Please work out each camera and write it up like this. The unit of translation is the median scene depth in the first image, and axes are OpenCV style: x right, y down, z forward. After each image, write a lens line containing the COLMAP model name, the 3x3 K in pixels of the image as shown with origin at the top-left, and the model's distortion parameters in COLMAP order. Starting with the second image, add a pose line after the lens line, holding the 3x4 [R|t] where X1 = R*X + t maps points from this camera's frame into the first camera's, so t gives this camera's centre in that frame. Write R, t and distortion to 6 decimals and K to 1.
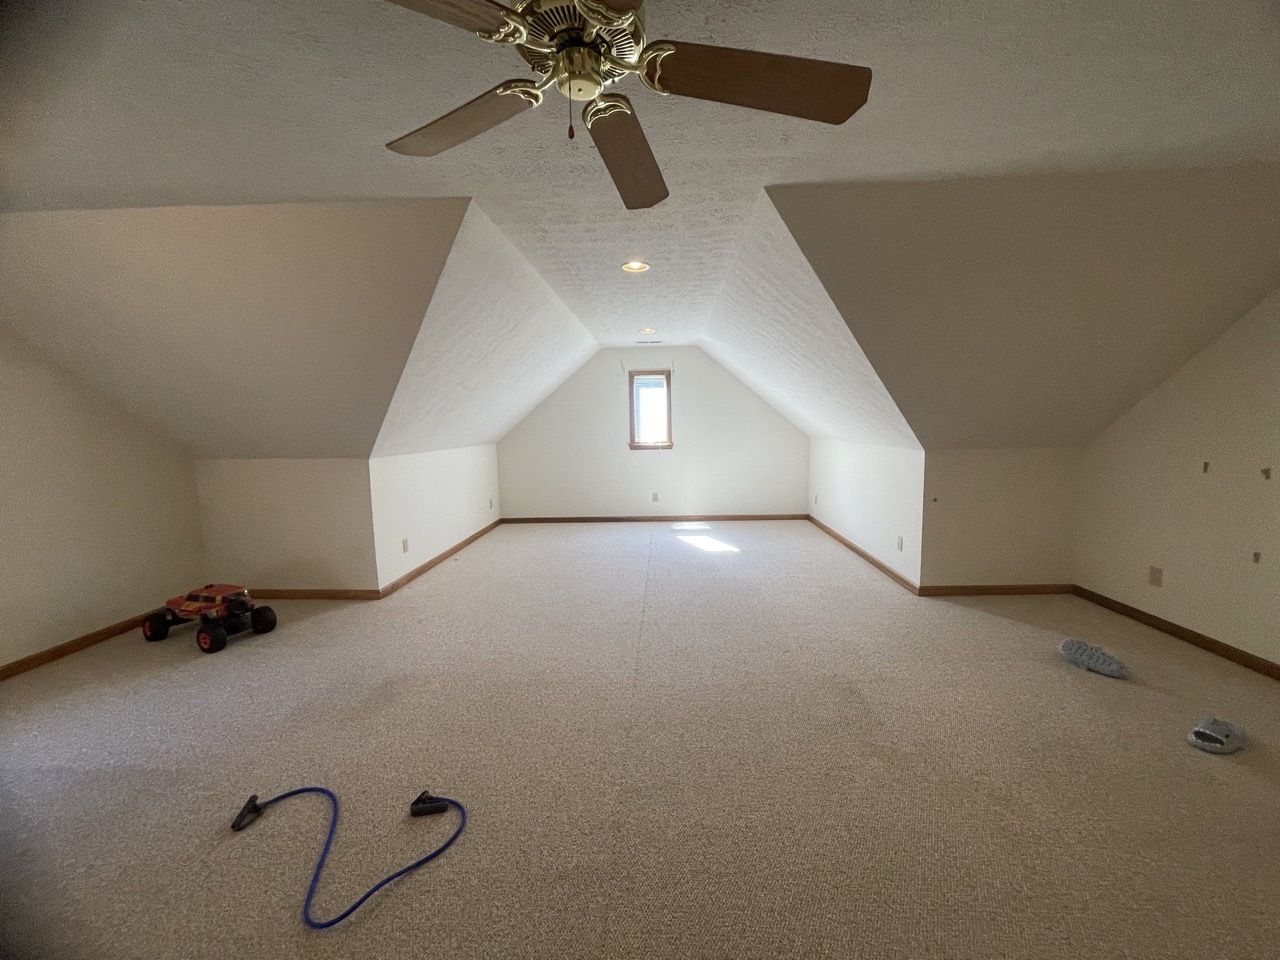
lens RADIAL K [[522.0, 0, 642.7], [0, 522.0, 473.0], [0, 0, 1]] dist [0.008395, 0.000034]
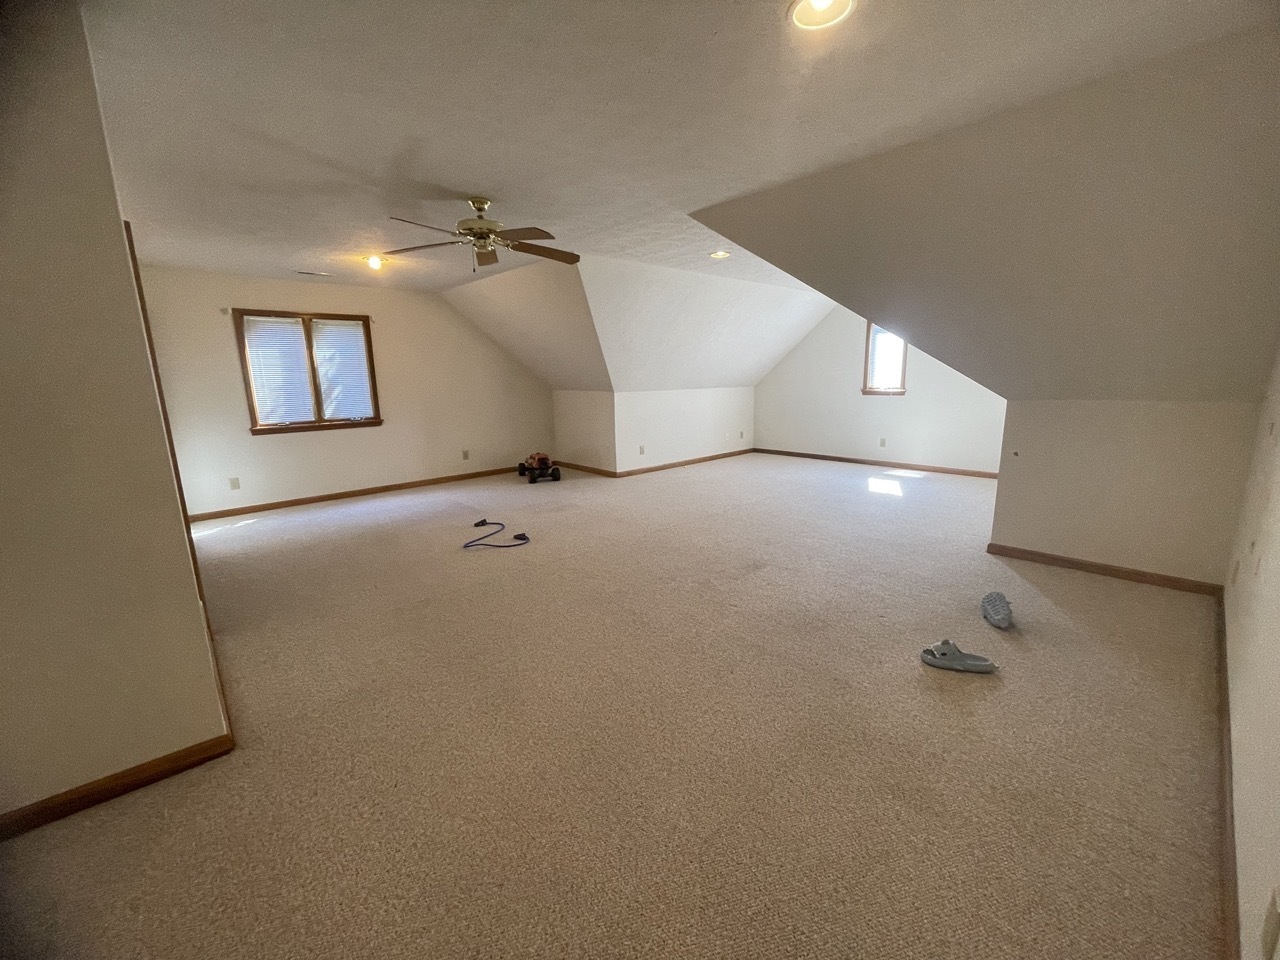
lens RADIAL K [[522.0, 0, 638.9], [0, 522.0, 482.7], [0, 0, 1]] dist [0.008395, 0.000034]
pose [[0.708264, 0.148851, -0.690076, 0.720702], [-0.063944, 0.987026, 0.147275, 0.006446], [0.703045, -0.060184, 0.708594, -0.129073]]
